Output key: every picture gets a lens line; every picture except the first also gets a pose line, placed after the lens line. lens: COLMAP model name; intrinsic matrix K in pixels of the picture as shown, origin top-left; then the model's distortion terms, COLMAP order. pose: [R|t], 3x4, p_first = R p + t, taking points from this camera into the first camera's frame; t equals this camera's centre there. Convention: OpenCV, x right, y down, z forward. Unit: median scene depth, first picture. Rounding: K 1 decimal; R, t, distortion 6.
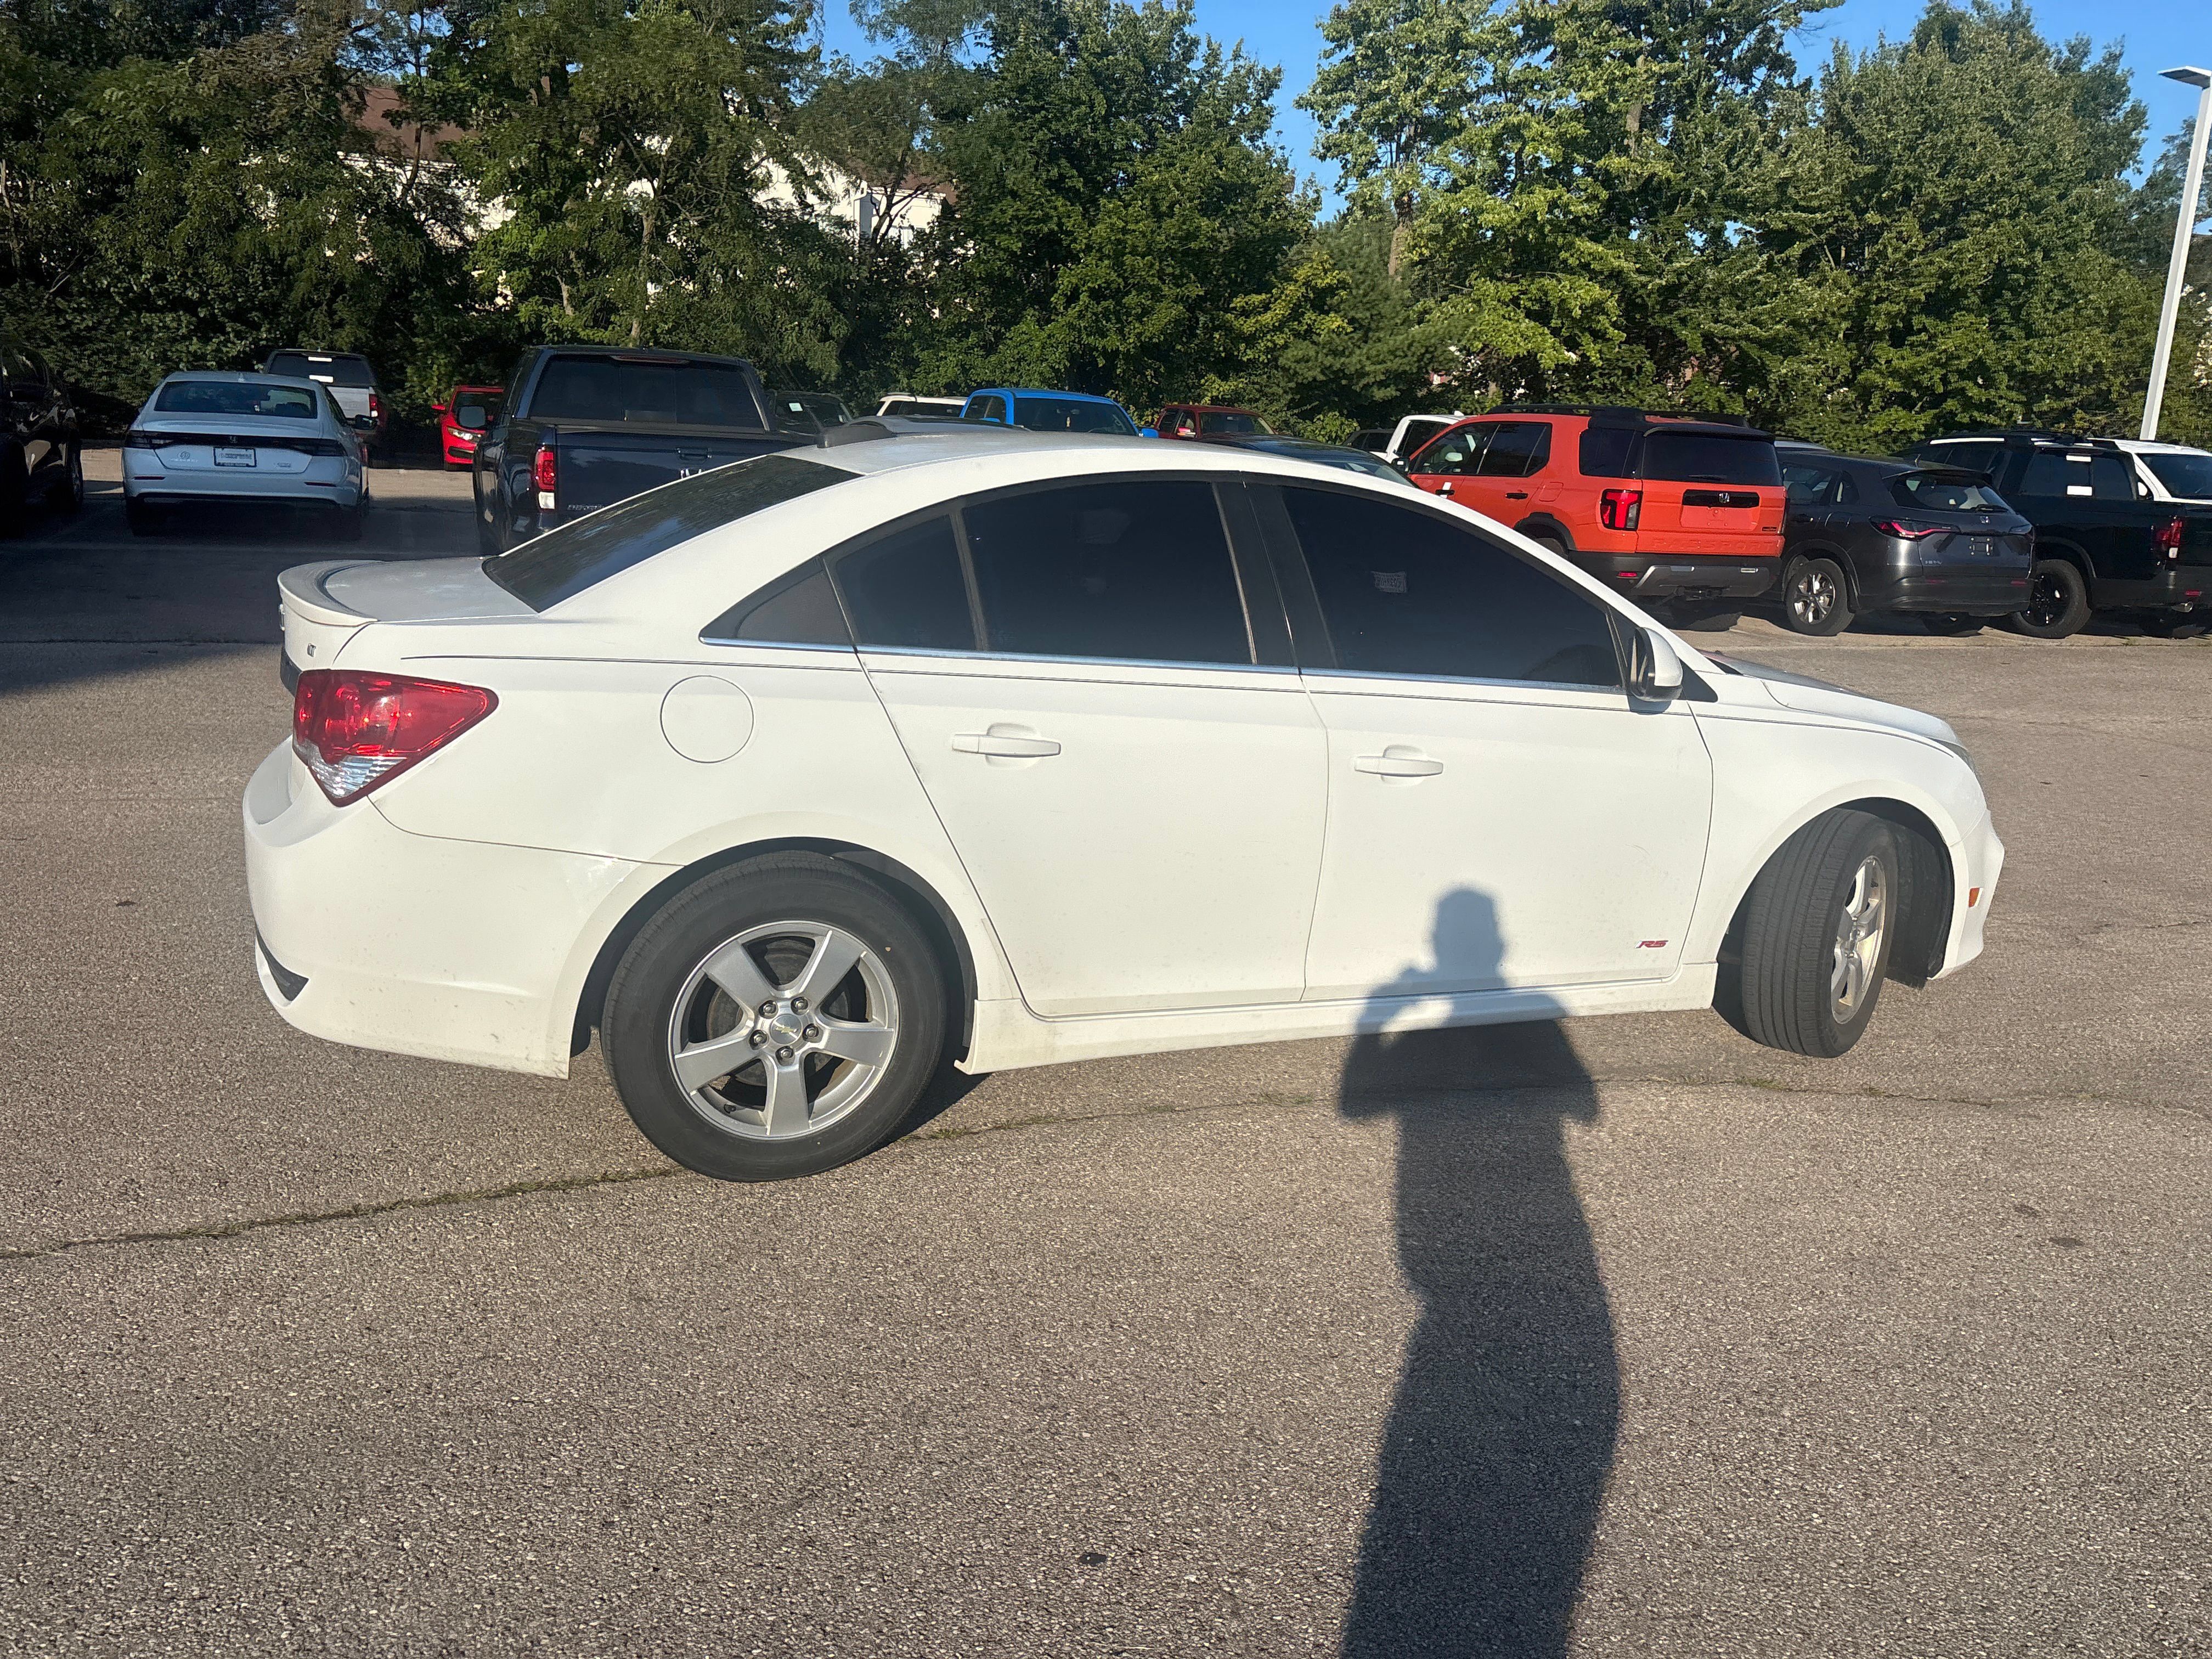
lens RADIAL K [[1665.0, 0, 1120.1], [0, 1665.0, 846.2], [0, 0, 1]] dist [0.044771, -0.040618]
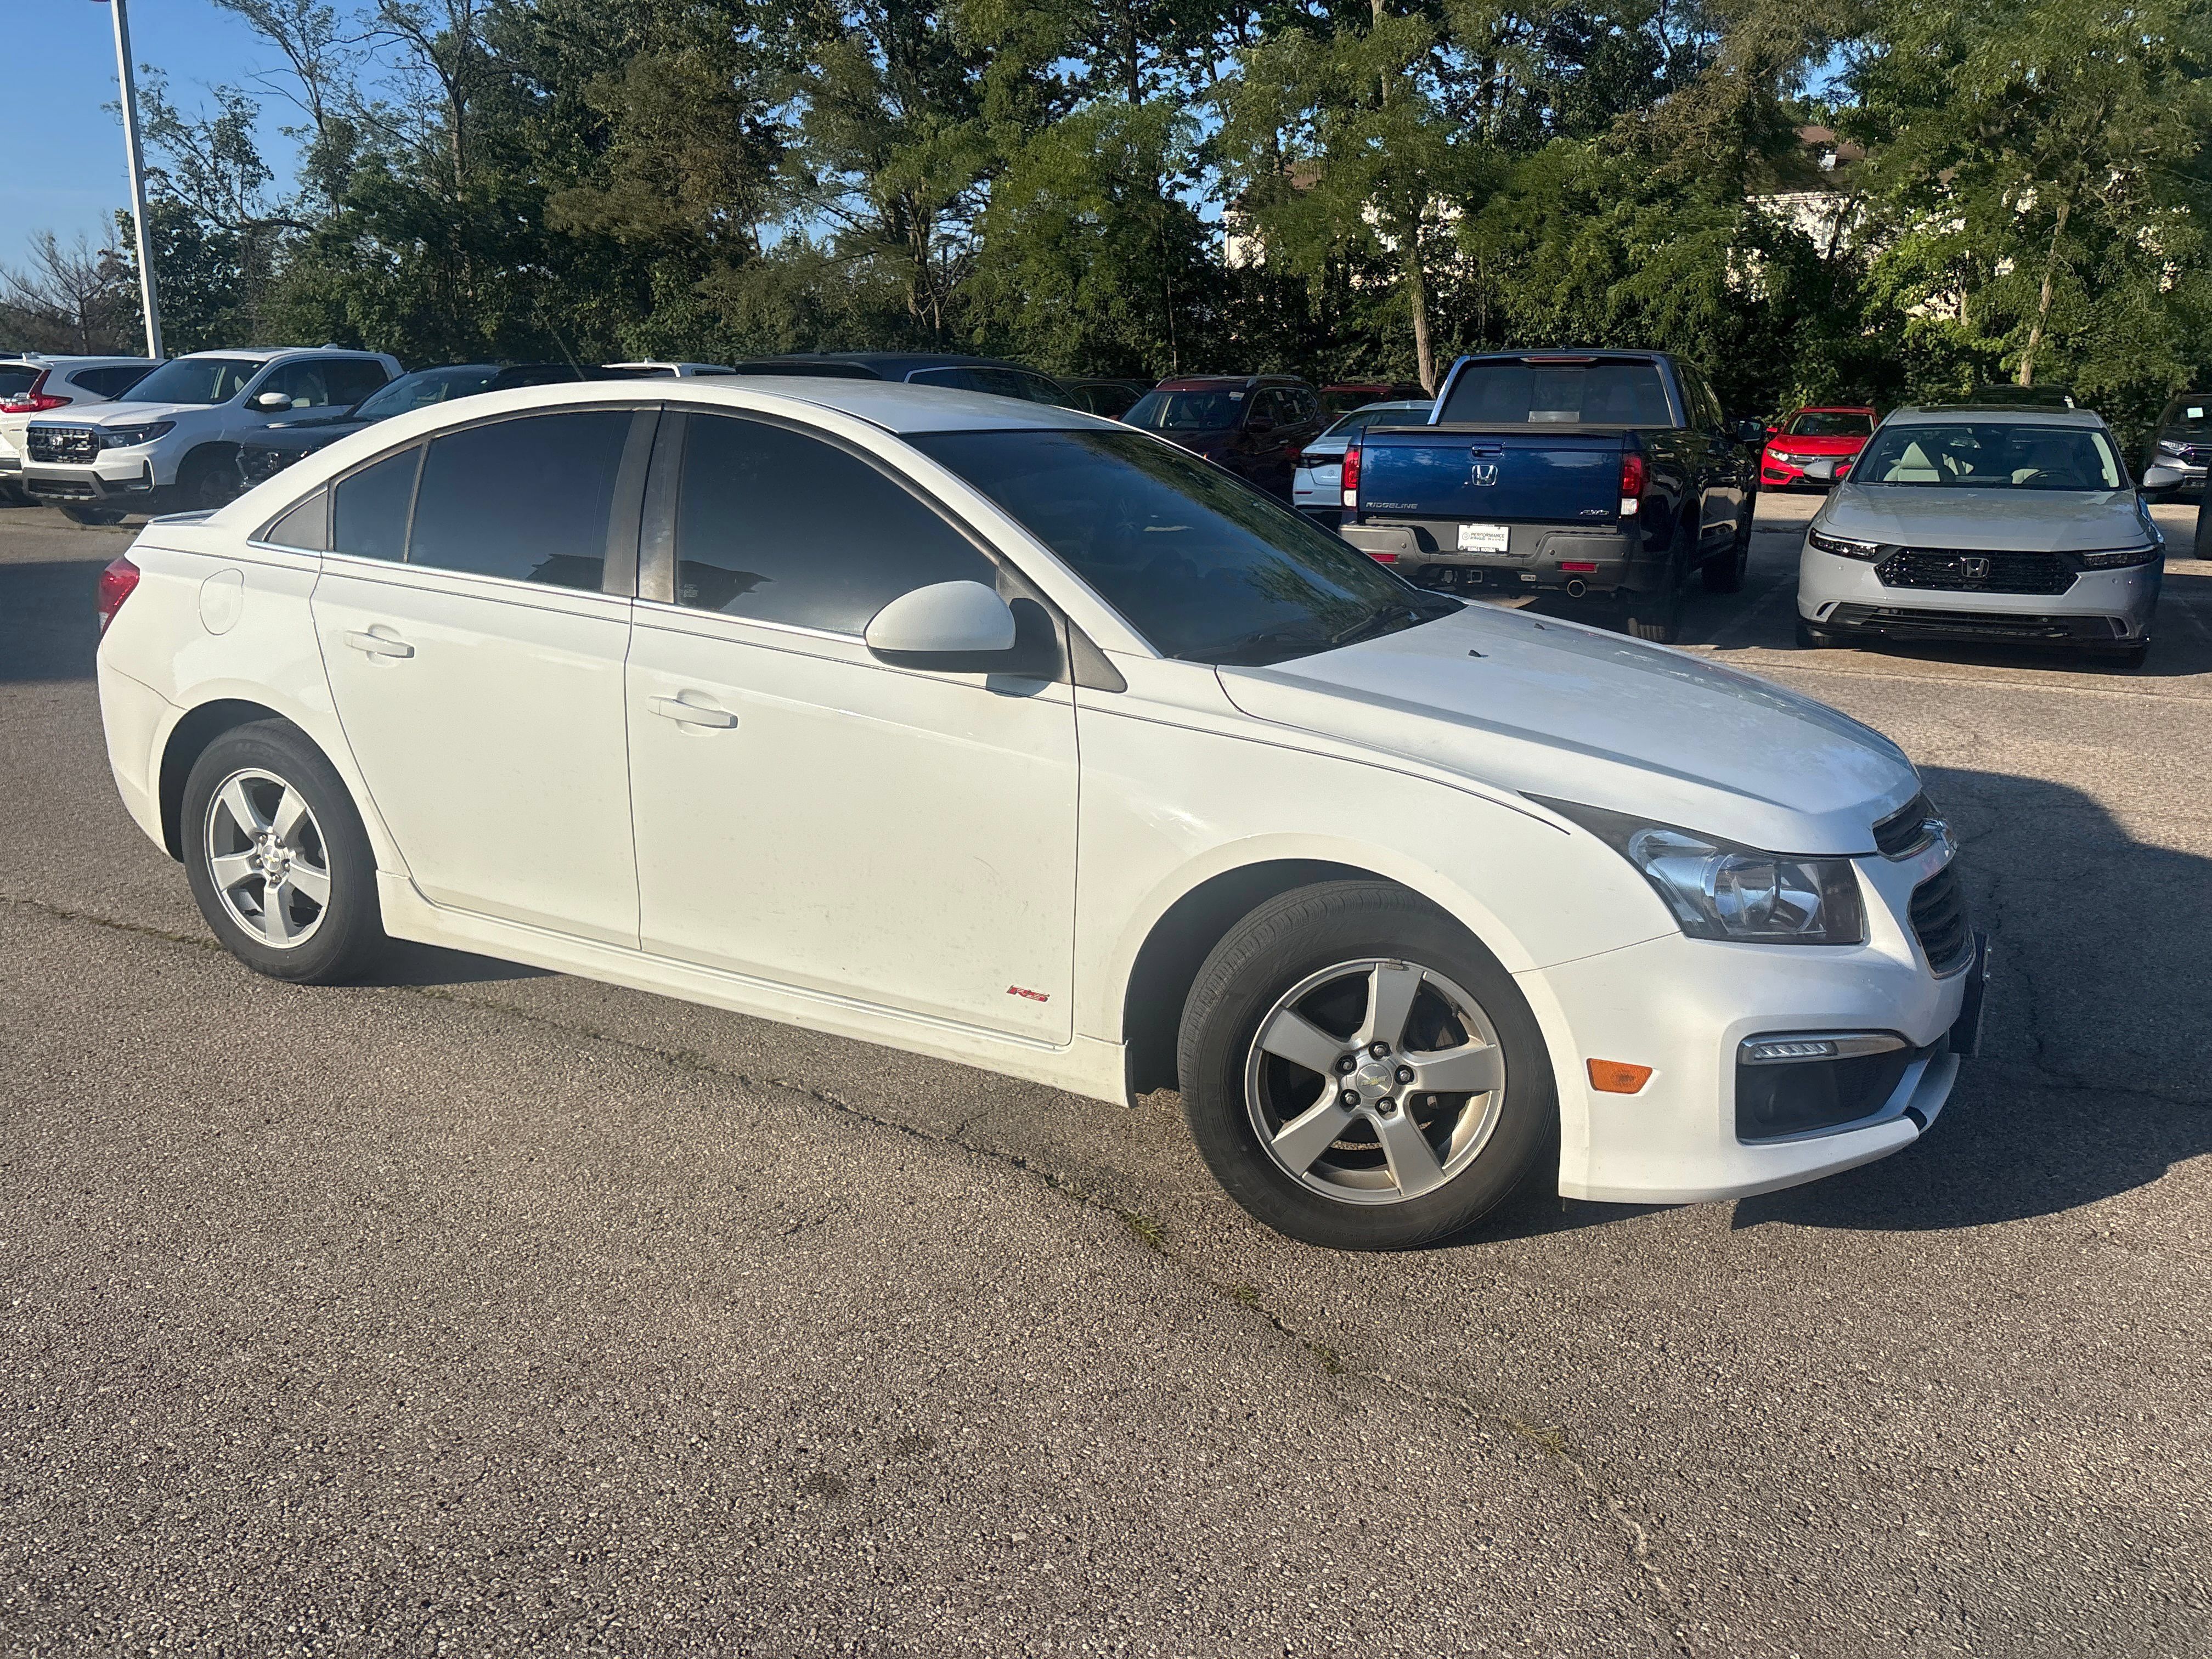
lens RADIAL K [[1665.0, 0, 1117.3], [0, 1665.0, 812.0], [0, 0, 1]] dist [0.044771, -0.040618]
pose [[0.644169, 0.137389, -0.752443, 0.820283], [-0.166740, 0.985300, 0.037159, -0.054305], [0.746488, 0.101525, 0.657609, 0.462859]]
